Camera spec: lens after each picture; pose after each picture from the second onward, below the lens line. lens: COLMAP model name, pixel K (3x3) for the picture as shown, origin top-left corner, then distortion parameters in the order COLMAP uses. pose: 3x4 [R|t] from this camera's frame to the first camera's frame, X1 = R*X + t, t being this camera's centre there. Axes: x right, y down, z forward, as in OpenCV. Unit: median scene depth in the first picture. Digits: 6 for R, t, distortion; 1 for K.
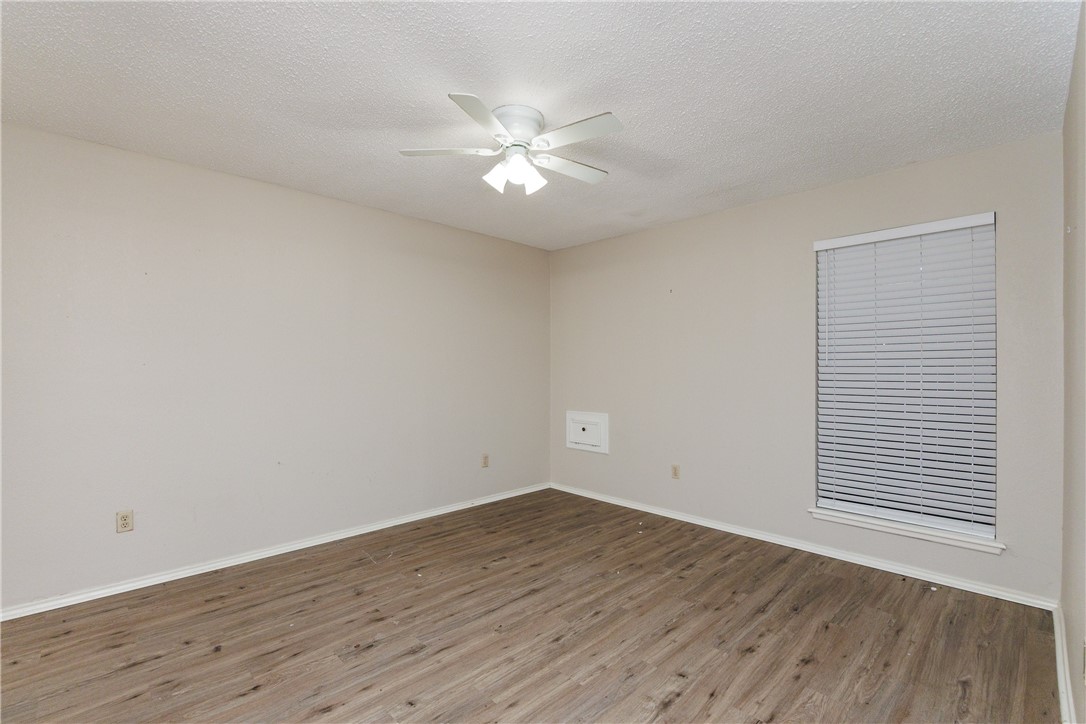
lens RADIAL K [[482.2, 0, 544.0], [0, 482.2, 366.3], [0, 0, 1]] dist [-0.010963, -0.000288]
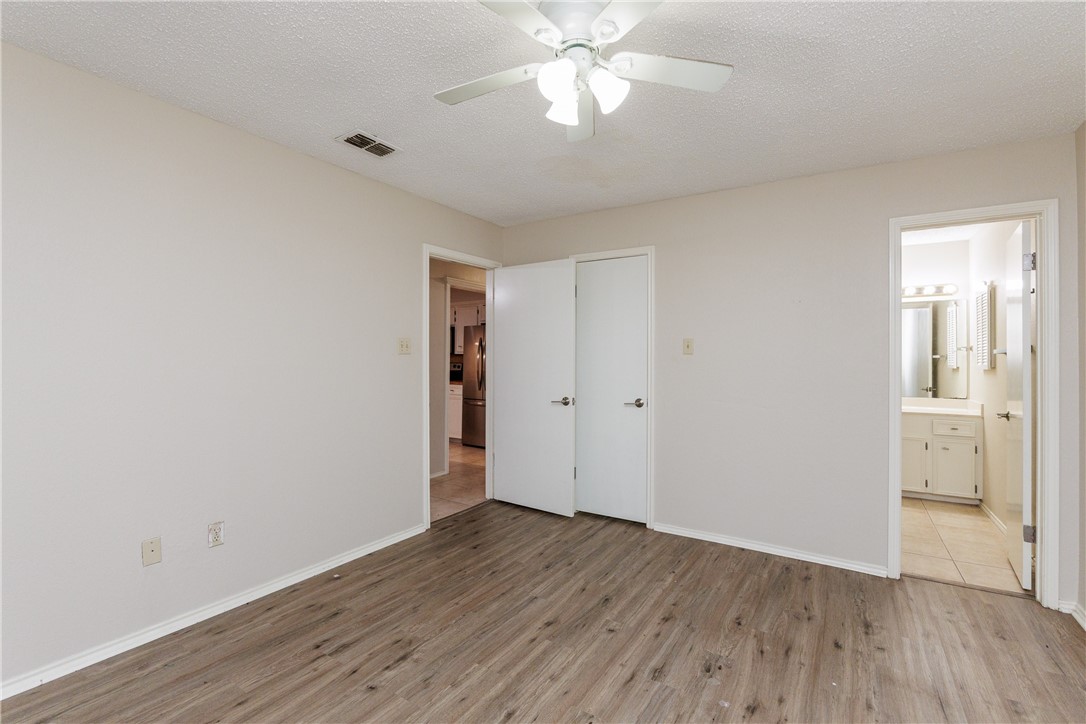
lens RADIAL K [[482.2, 0, 546.4], [0, 482.2, 358.4], [0, 0, 1]] dist [-0.010963, -0.000288]
pose [[-0.973268, -0.007411, -0.229551, 0.133085], [-0.005367, 0.999940, -0.009526, -0.005457], [0.229608, -0.008040, -0.973250, 1.556679]]
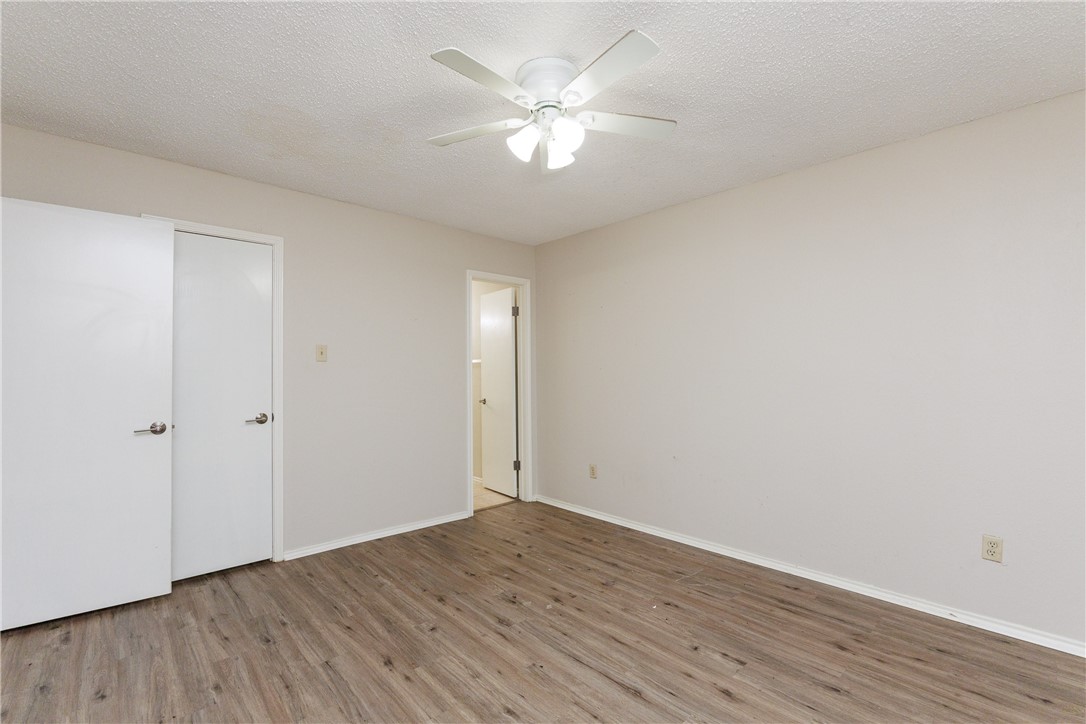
lens RADIAL K [[482.2, 0, 542.3], [0, 482.2, 365.5], [0, 0, 1]] dist [-0.010963, -0.000288]
pose [[-0.034696, -0.011297, -0.999334, 0.728312], [0.009245, 0.999890, -0.011625, -0.000051], [0.999355, -0.009642, -0.034588, 0.951493]]
